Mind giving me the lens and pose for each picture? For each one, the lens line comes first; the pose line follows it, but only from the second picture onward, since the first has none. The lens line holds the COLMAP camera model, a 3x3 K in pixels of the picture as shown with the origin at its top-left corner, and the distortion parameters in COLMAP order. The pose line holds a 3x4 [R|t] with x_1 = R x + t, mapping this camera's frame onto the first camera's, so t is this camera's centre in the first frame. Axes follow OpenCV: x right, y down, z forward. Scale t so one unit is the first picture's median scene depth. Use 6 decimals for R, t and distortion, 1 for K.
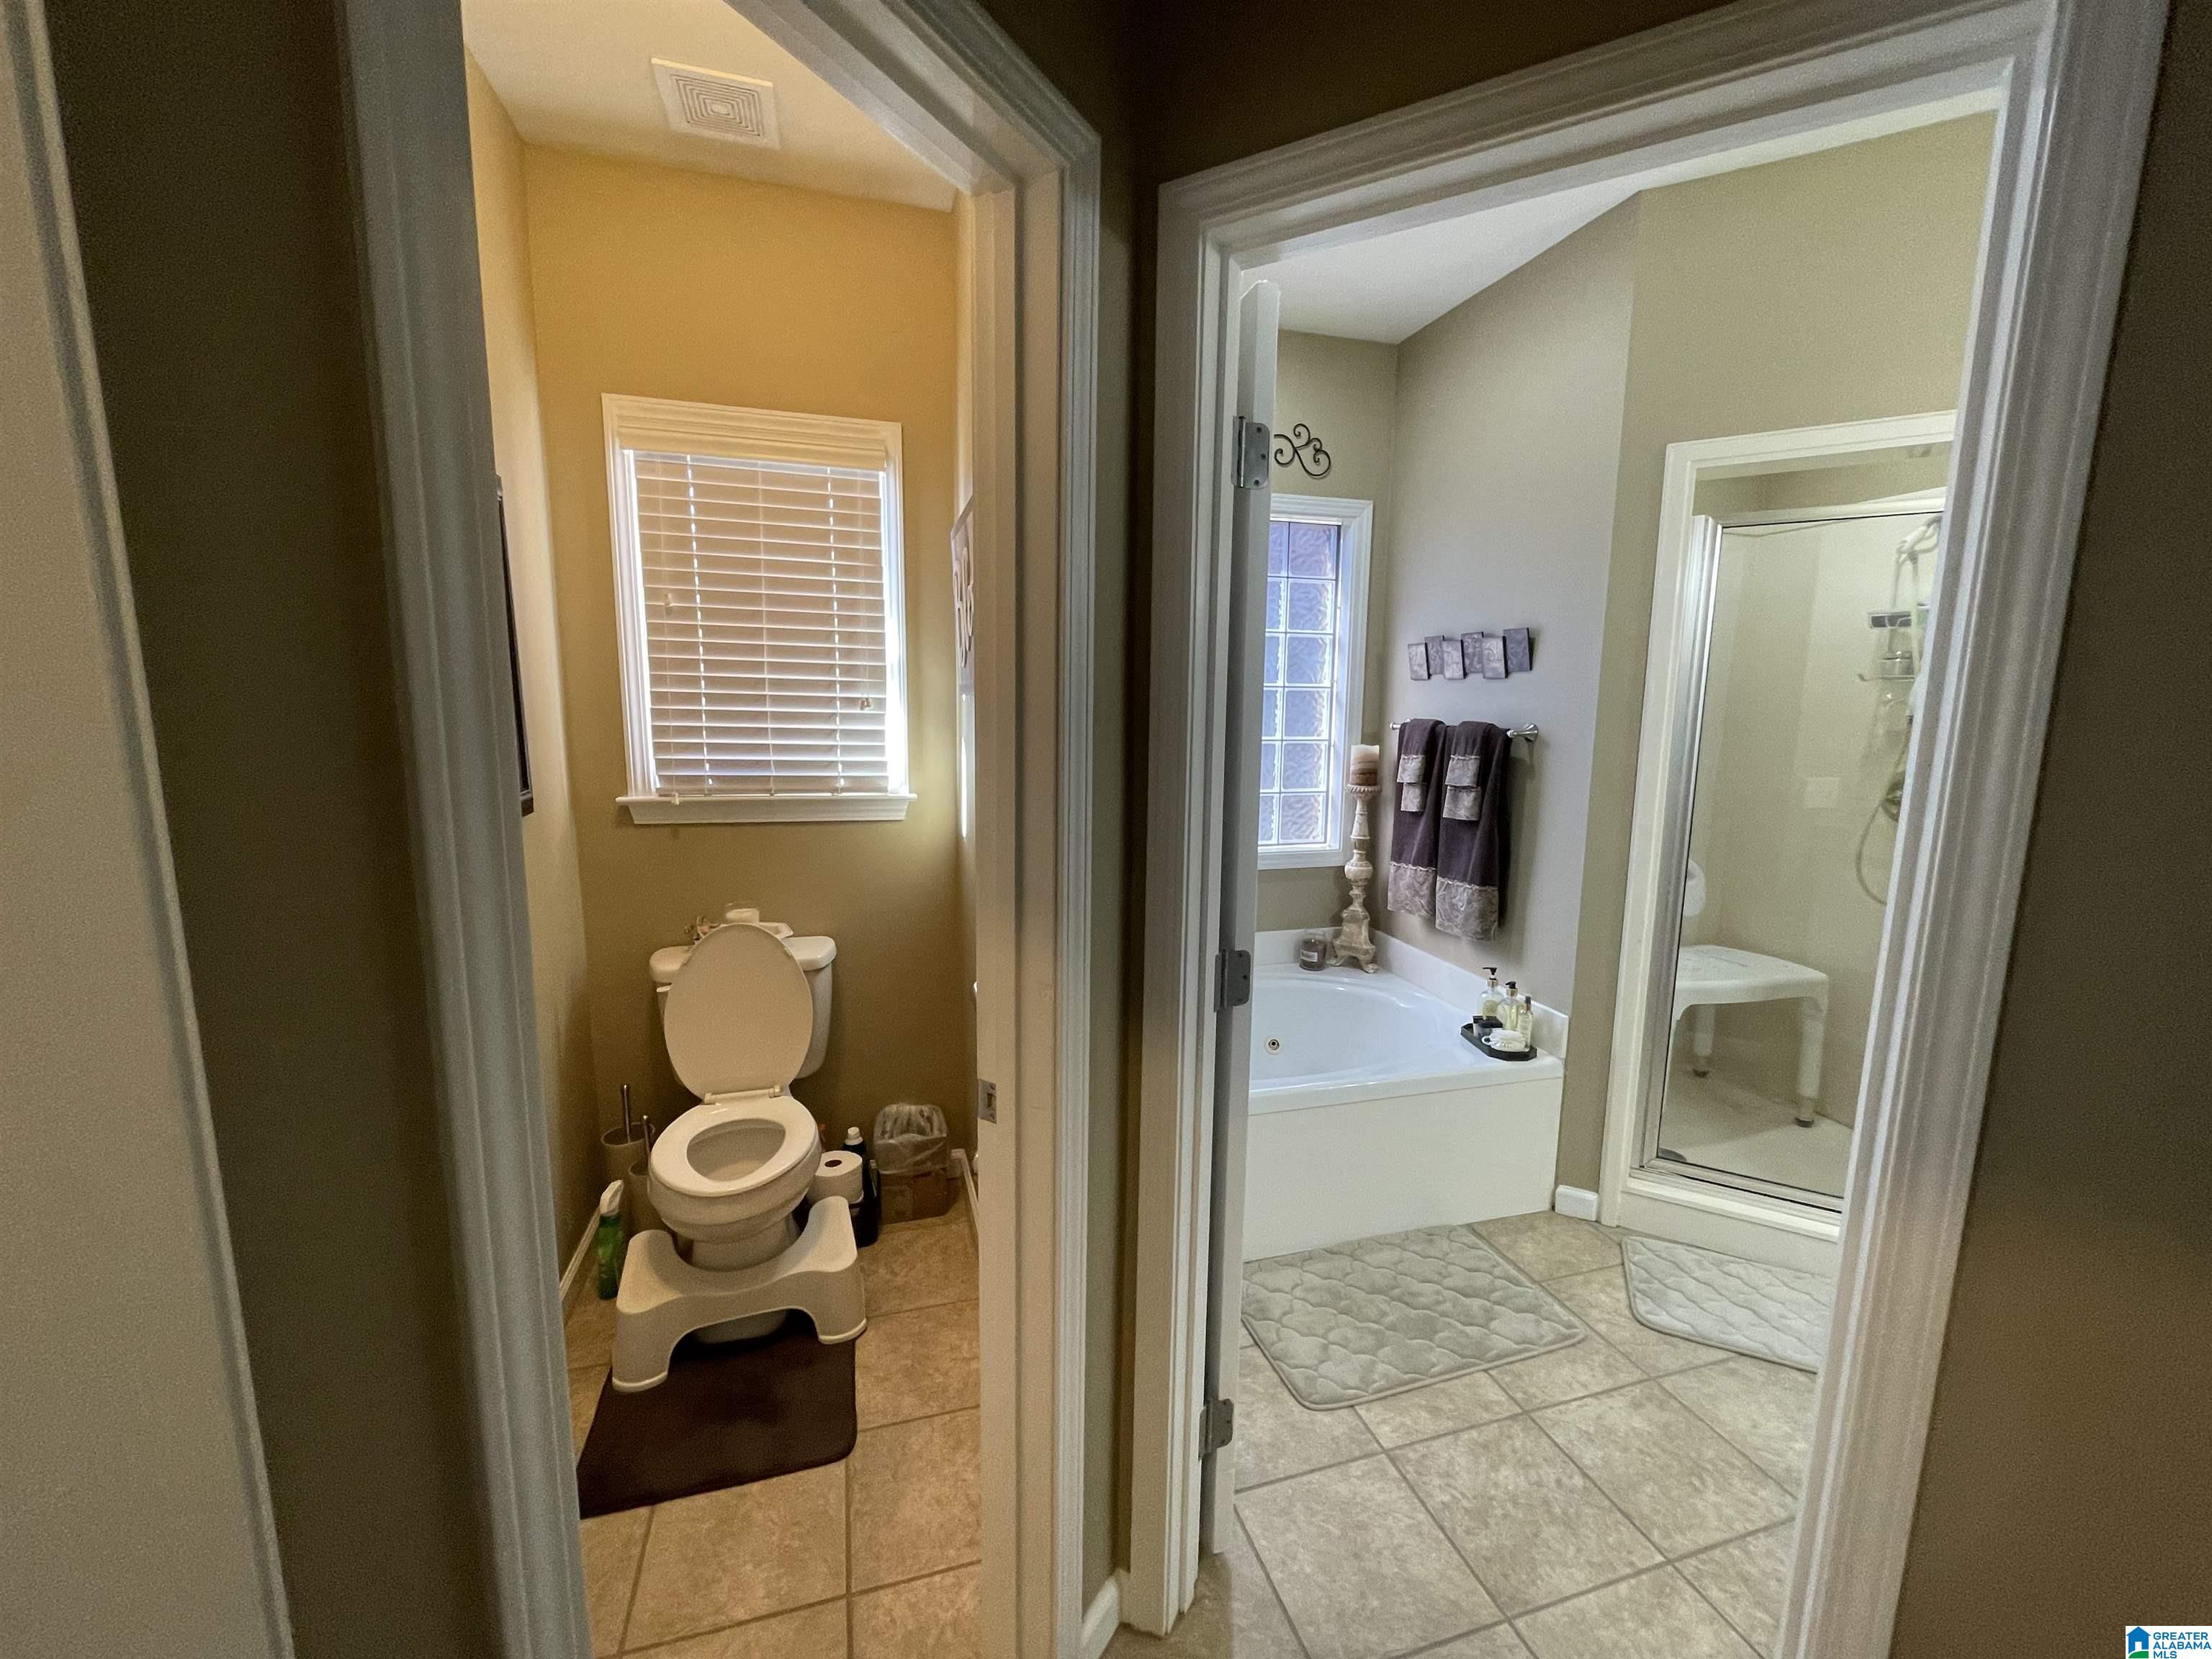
lens RADIAL K [[890.1, 0, 1103.0], [0, 890.1, 829.5], [0, 0, 1]] dist [-0.004055, 0.001126]
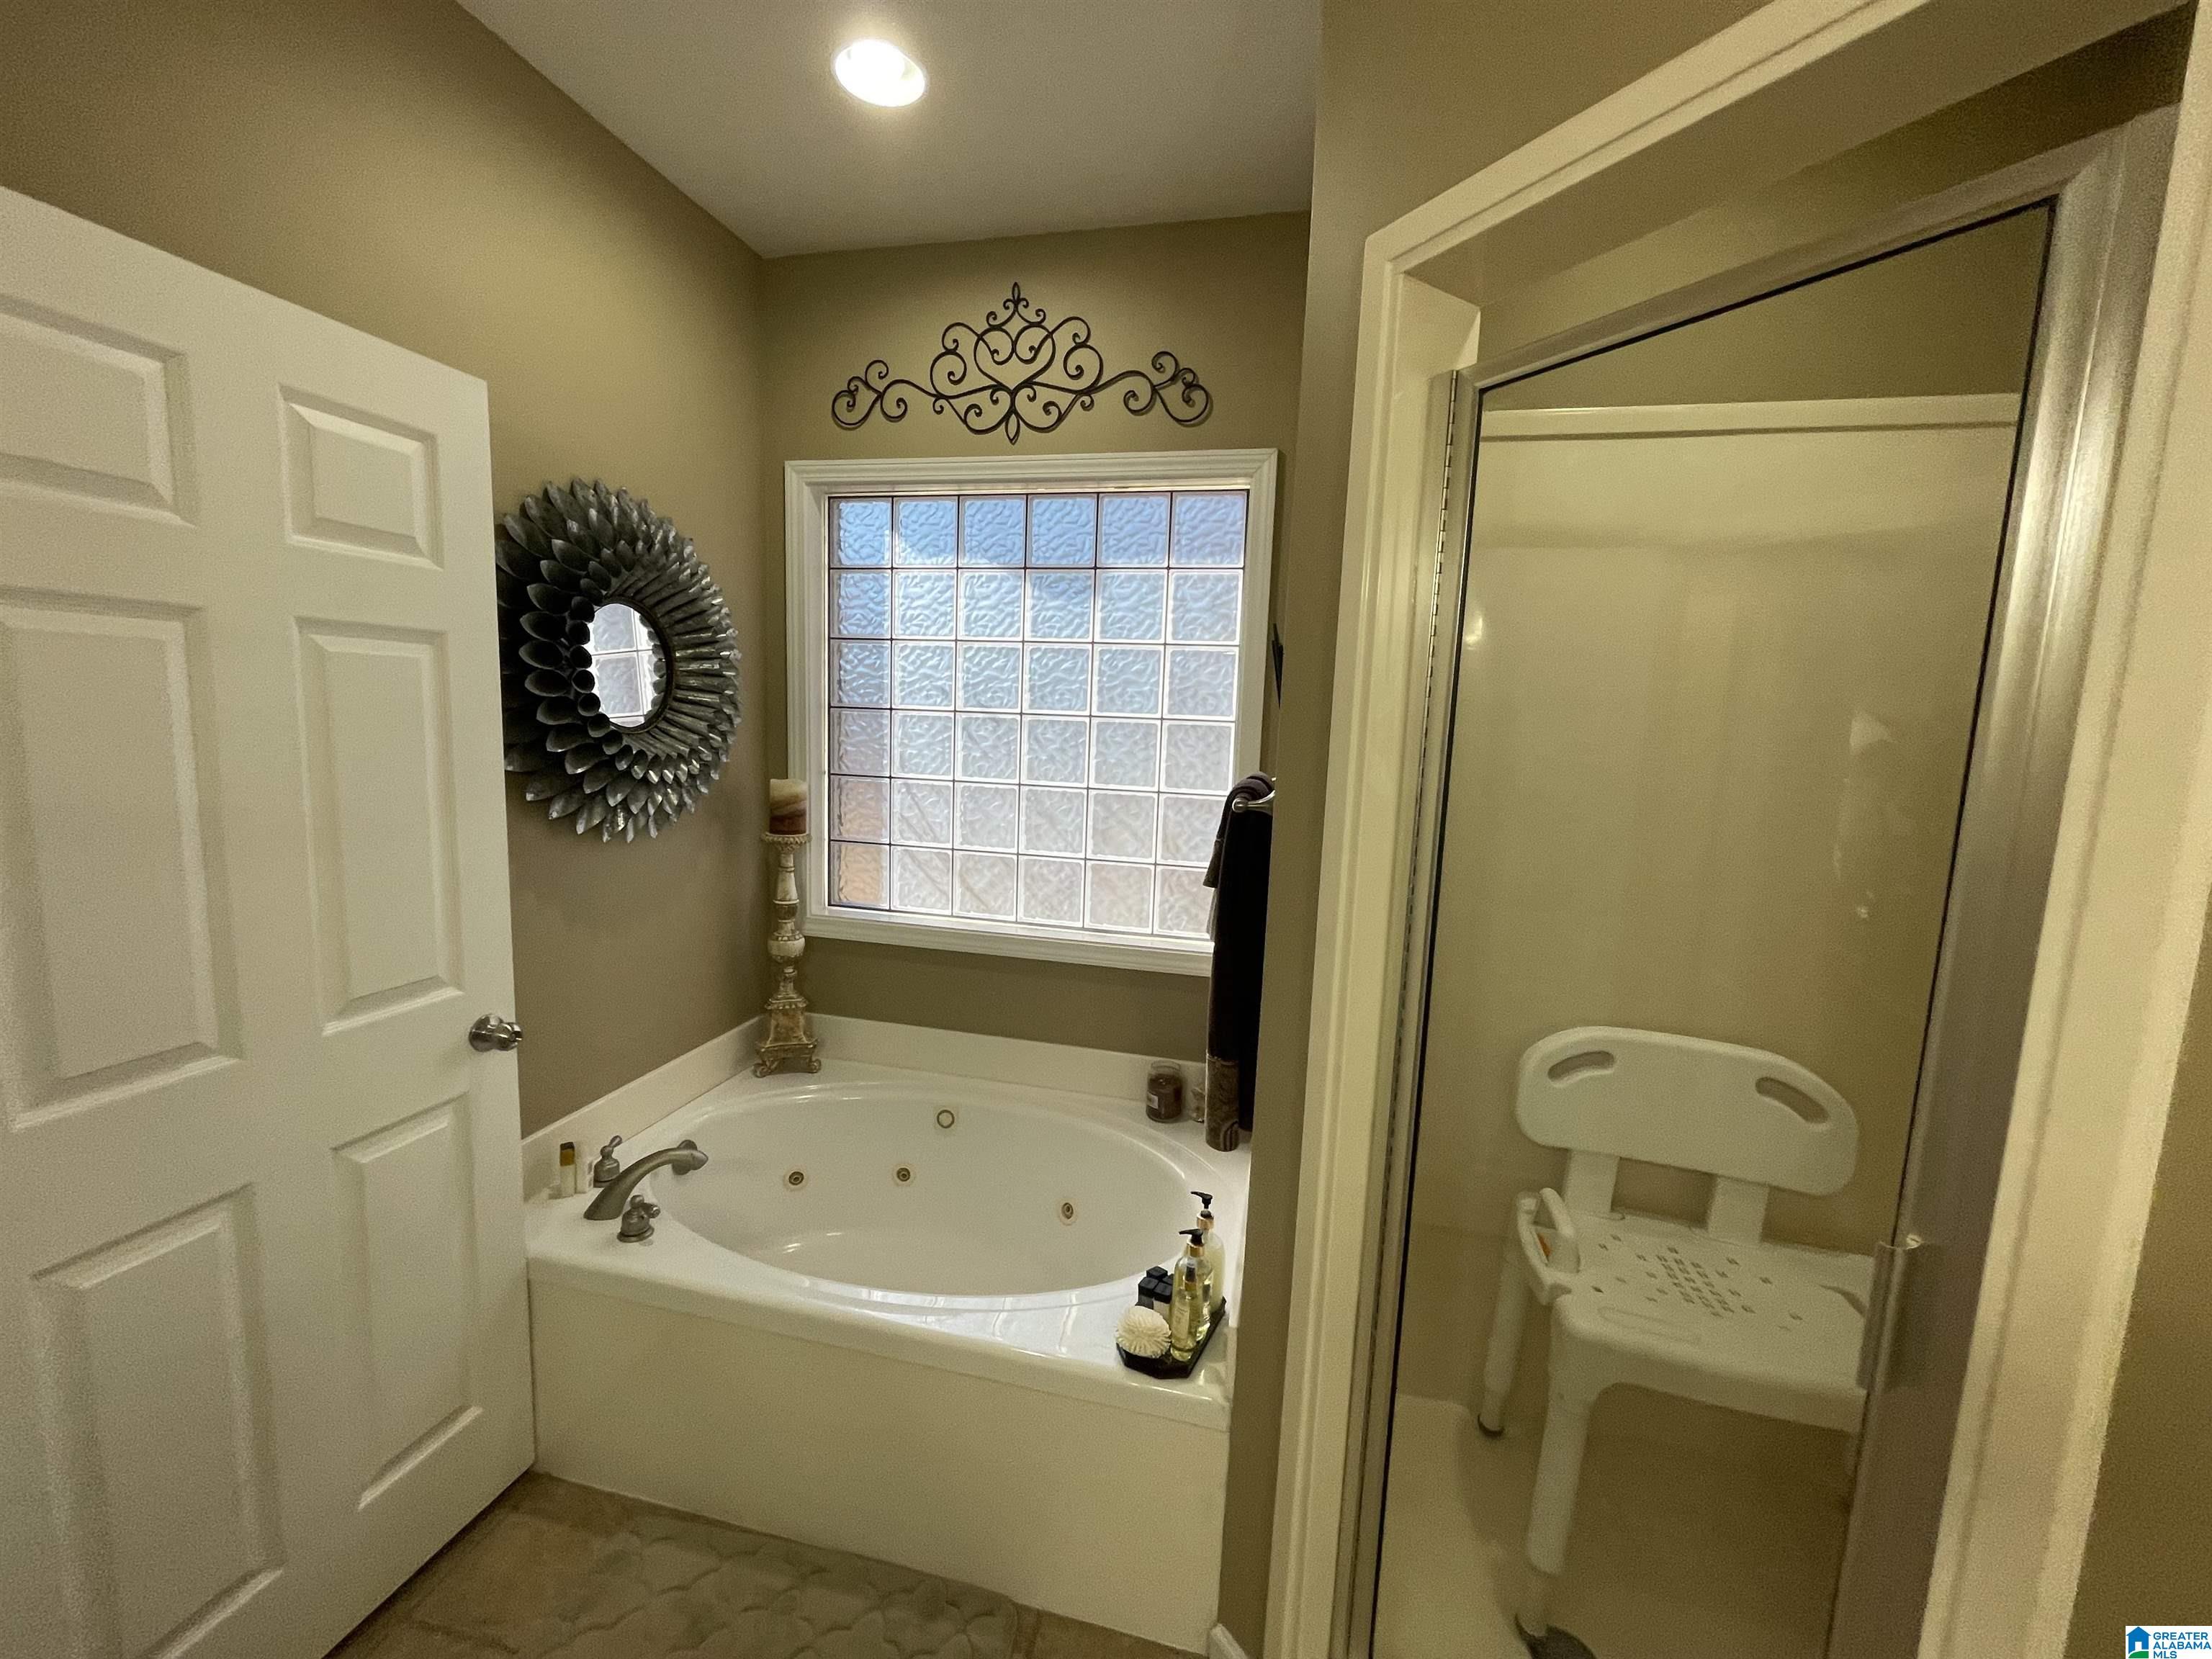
lens RADIAL K [[890.1, 0, 1111.2], [0, 890.1, 828.4], [0, 0, 1]] dist [-0.004055, 0.001126]
pose [[0.873346, 0.081367, -0.480256, 0.557099], [-0.100436, 0.994844, -0.014092, -0.061408], [0.476633, 0.060542, 0.877015, 0.376075]]
